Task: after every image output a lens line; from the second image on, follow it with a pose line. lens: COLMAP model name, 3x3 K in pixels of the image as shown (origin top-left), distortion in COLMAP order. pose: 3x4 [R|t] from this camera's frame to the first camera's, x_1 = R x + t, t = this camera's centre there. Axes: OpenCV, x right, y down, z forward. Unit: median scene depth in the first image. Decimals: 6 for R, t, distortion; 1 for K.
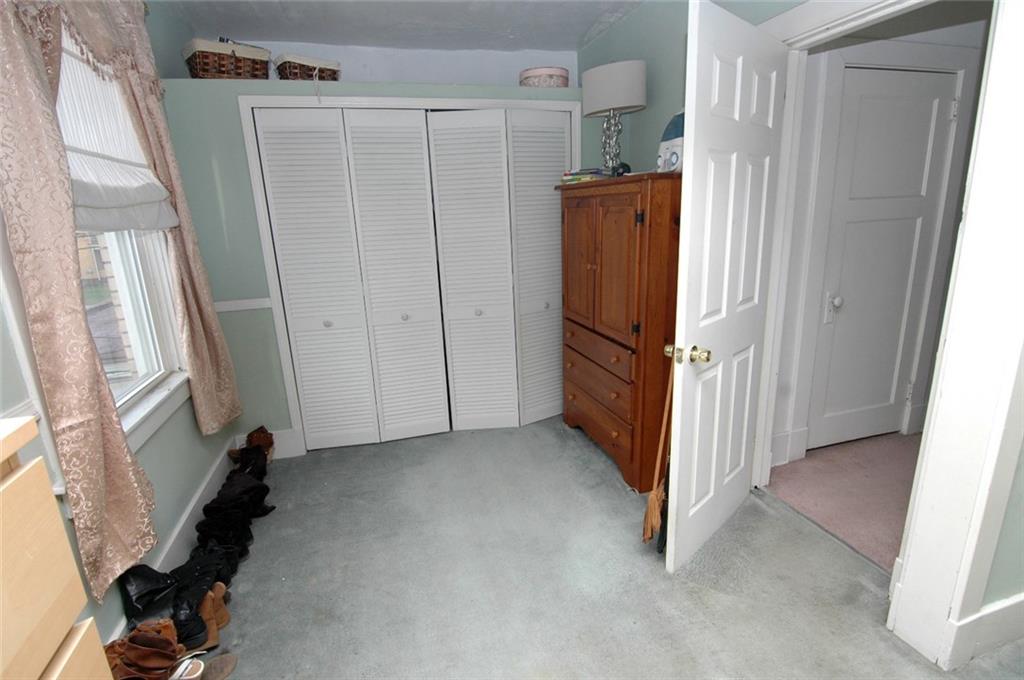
lens RADIAL K [[495.6, 0, 508.8], [0, 495.6, 339.6], [0, 0, 1]] dist [-0.009613, -0.006234]
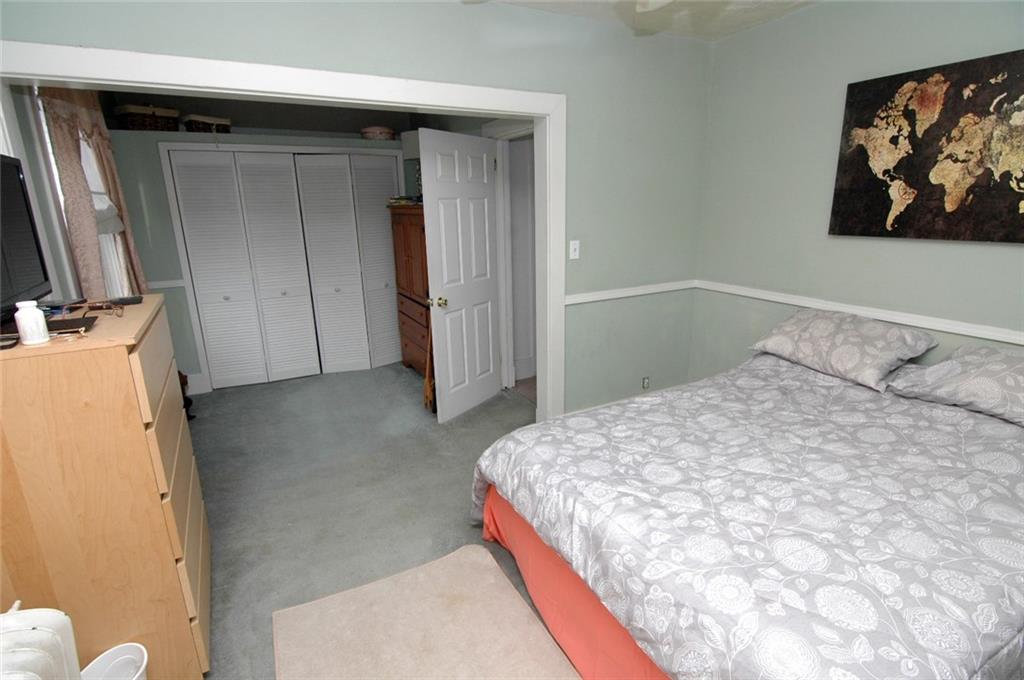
lens RADIAL K [[495.6, 0, 510.8], [0, 495.6, 340.6], [0, 0, 1]] dist [-0.009613, -0.006234]
pose [[0.978020, -0.031220, 0.206160, 0.157610], [0.029596, 0.999502, 0.010957, 0.110884], [-0.206399, -0.004615, 0.978457, -0.636266]]
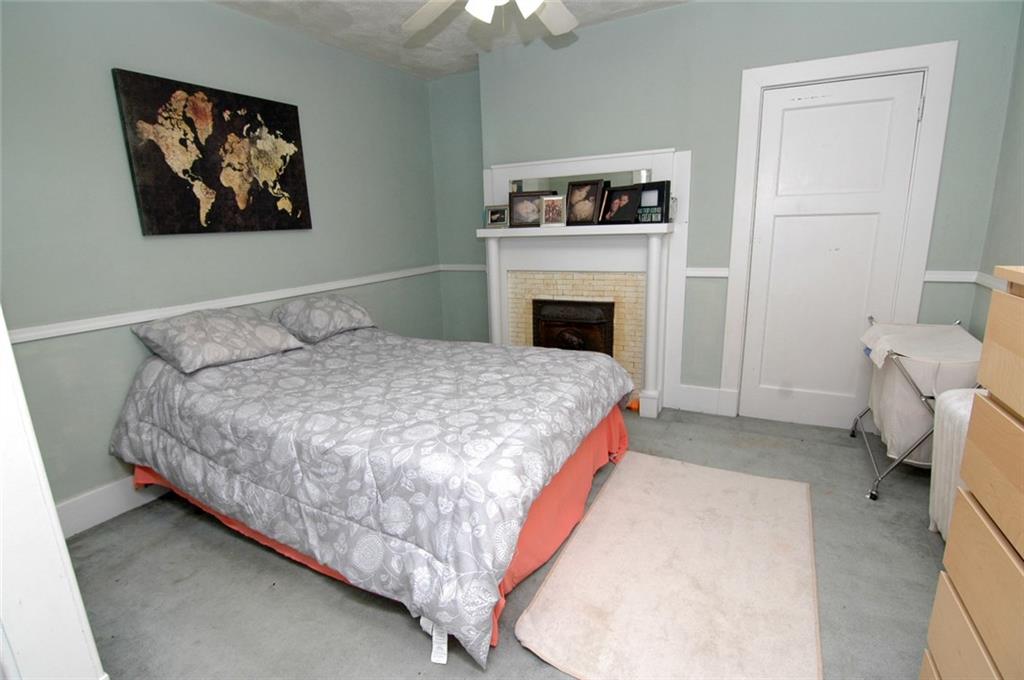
lens RADIAL K [[495.6, 0, 505.1], [0, 495.6, 339.7], [0, 0, 1]] dist [-0.009613, -0.006234]
pose [[-0.708866, -0.092436, 0.699260, -0.077265], [0.239689, 0.900811, 0.362061, -0.050357], [-0.663369, 0.424258, -0.616398, 0.294202]]
